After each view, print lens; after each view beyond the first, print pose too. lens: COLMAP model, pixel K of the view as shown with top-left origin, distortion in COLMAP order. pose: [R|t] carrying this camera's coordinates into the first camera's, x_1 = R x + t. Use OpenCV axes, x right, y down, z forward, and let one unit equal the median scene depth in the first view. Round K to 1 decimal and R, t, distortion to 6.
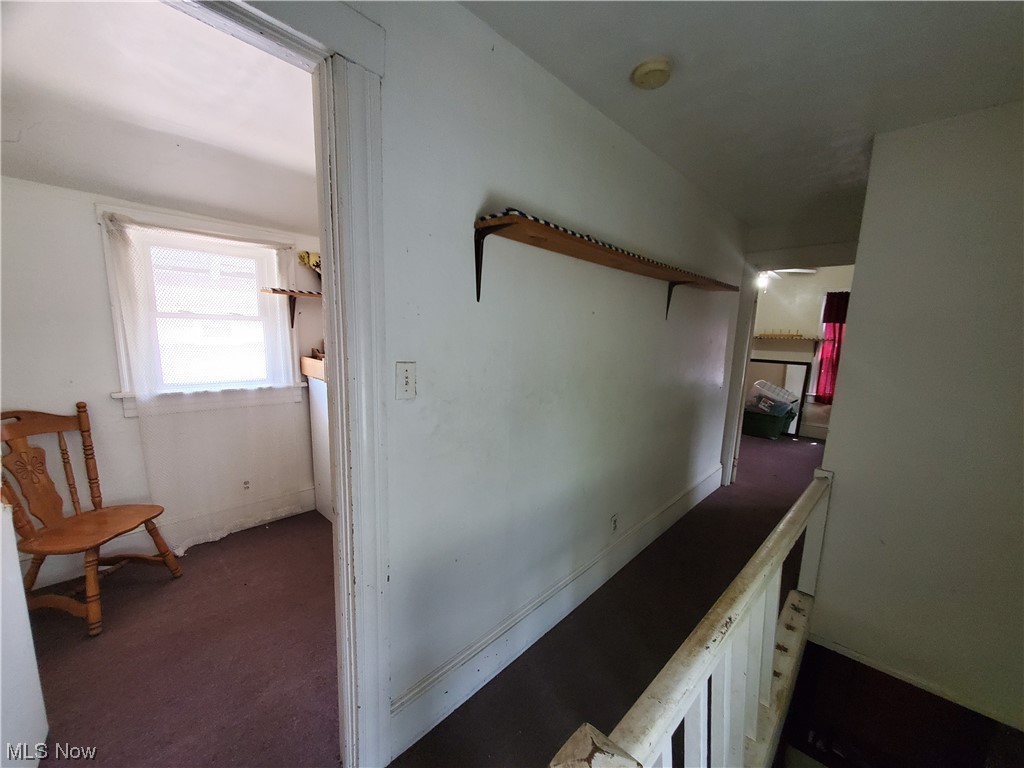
lens RADIAL K [[406.4, 0, 517.8], [0, 406.4, 395.1], [0, 0, 1]] dist [-0.001785, -0.001264]
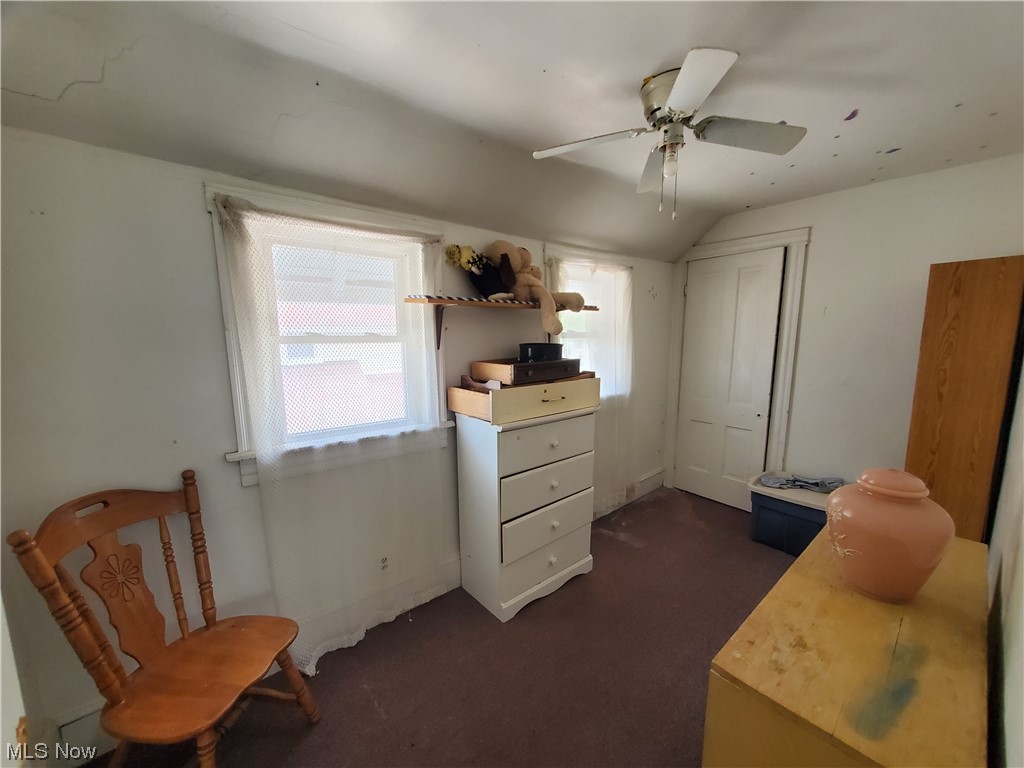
lens RADIAL K [[406.4, 0, 517.4], [0, 406.4, 395.0], [0, 0, 1]] dist [-0.001785, -0.001264]
pose [[0.990347, -0.027711, -0.135812, -0.395656], [0.024751, 0.999419, -0.023431, -0.076590], [0.136382, 0.019843, 0.990458, 0.362031]]
